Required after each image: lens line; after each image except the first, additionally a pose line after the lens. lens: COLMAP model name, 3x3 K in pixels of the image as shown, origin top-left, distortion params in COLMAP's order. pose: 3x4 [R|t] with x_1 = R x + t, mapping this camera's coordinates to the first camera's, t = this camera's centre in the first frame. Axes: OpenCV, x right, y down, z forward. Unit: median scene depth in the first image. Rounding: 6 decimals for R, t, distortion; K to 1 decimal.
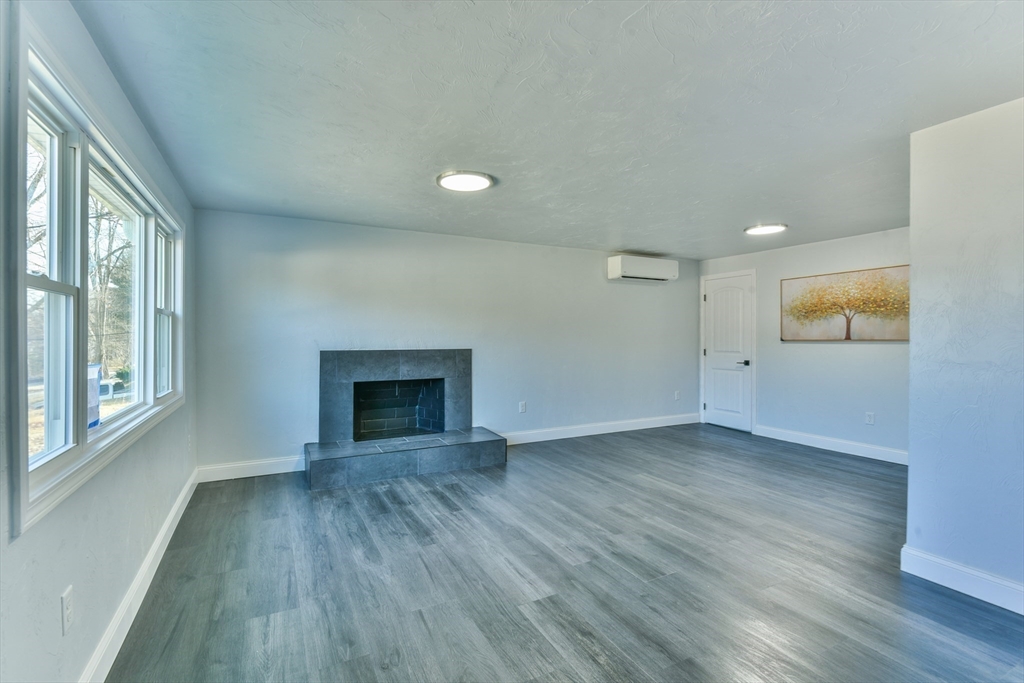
lens RADIAL K [[466.5, 0, 512.0], [0, 466.5, 341.5], [0, 0, 1]] dist [0.001367, -0.000402]
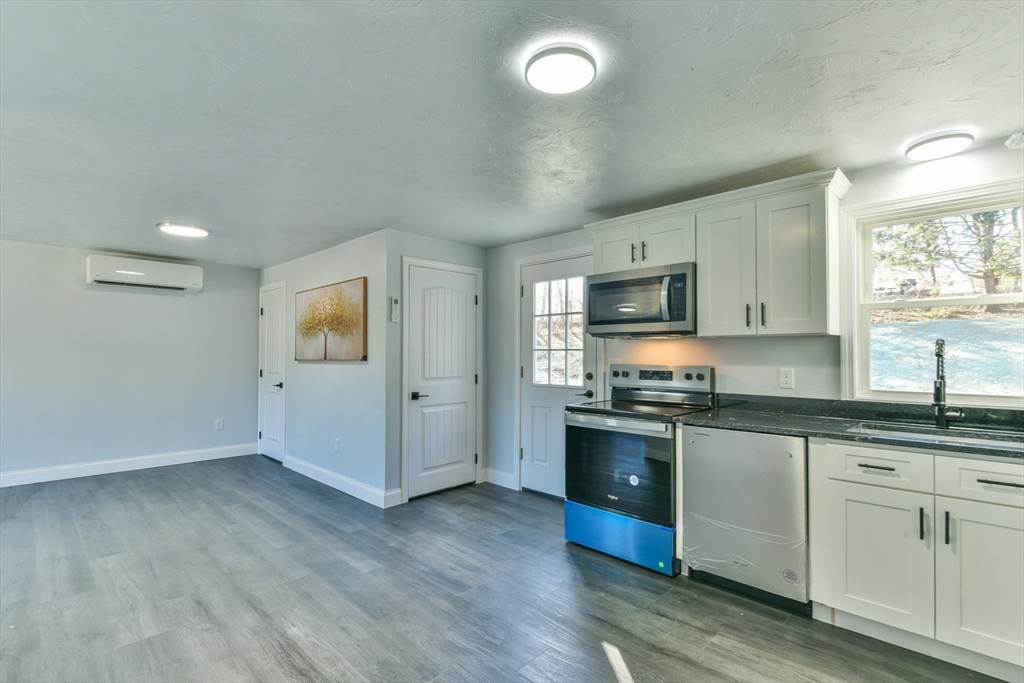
lens RADIAL K [[479.2, 0, 502.5], [0, 479.2, 347.1], [0, 0, 1]] dist [0.003574, -0.001138]
pose [[0.950260, 0.010876, 0.311266, 0.783753], [-0.002076, 0.999589, -0.028589, -0.002386], [-0.311449, 0.026521, 0.949893, -0.003786]]
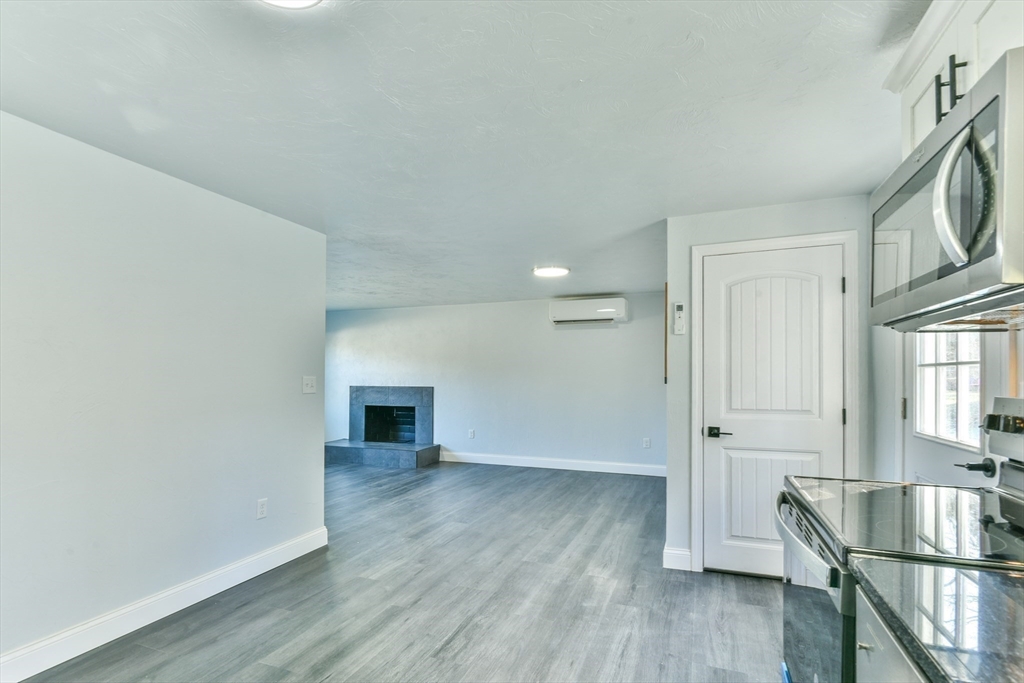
lens RADIAL K [[477.3, 0, 511.5], [0, 477.3, 373.9], [0, 0, 1]] dist [0.001875, -0.000148]
pose [[0.669246, -0.004122, -0.743029, 1.194521], [-0.010500, 0.999832, -0.015004, -0.003607], [0.742967, 0.017843, 0.669091, 0.242102]]
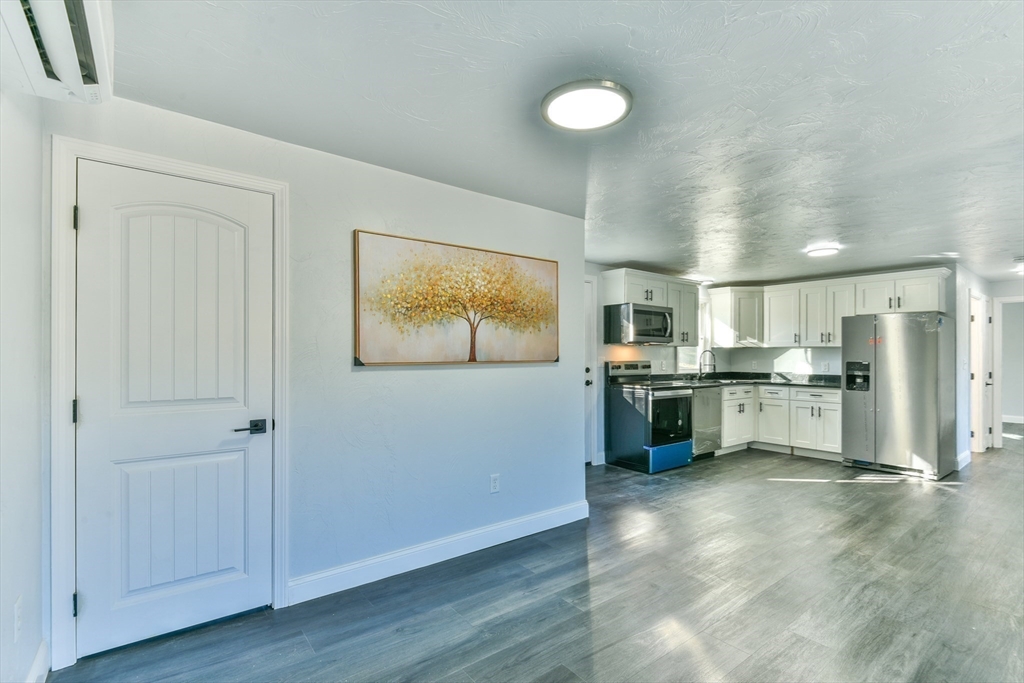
lens RADIAL K [[474.9, 0, 505.5], [0, 474.9, 352.9], [0, 0, 1]] dist [-0.002287, -0.001130]
pose [[-0.182445, 0.007248, 0.983189, 0.119757], [0.007108, 0.999956, -0.006053, -0.011414], [-0.983190, 0.005885, -0.182489, 1.106936]]
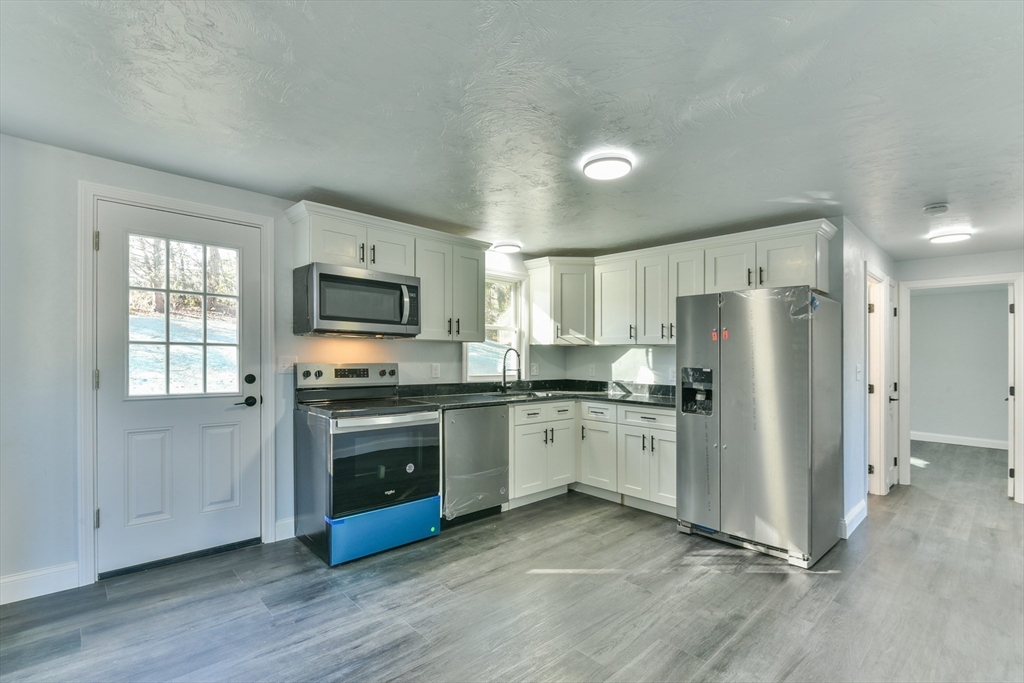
lens RADIAL K [[479.2, 0, 502.5], [0, 479.2, 347.1], [0, 0, 1]] dist [0.003574, -0.001138]
pose [[-0.281151, 0.016110, 0.959528, 0.460650], [-0.003237, 0.999837, -0.017735, -0.008875], [-0.959658, -0.008093, -0.281053, 0.573221]]
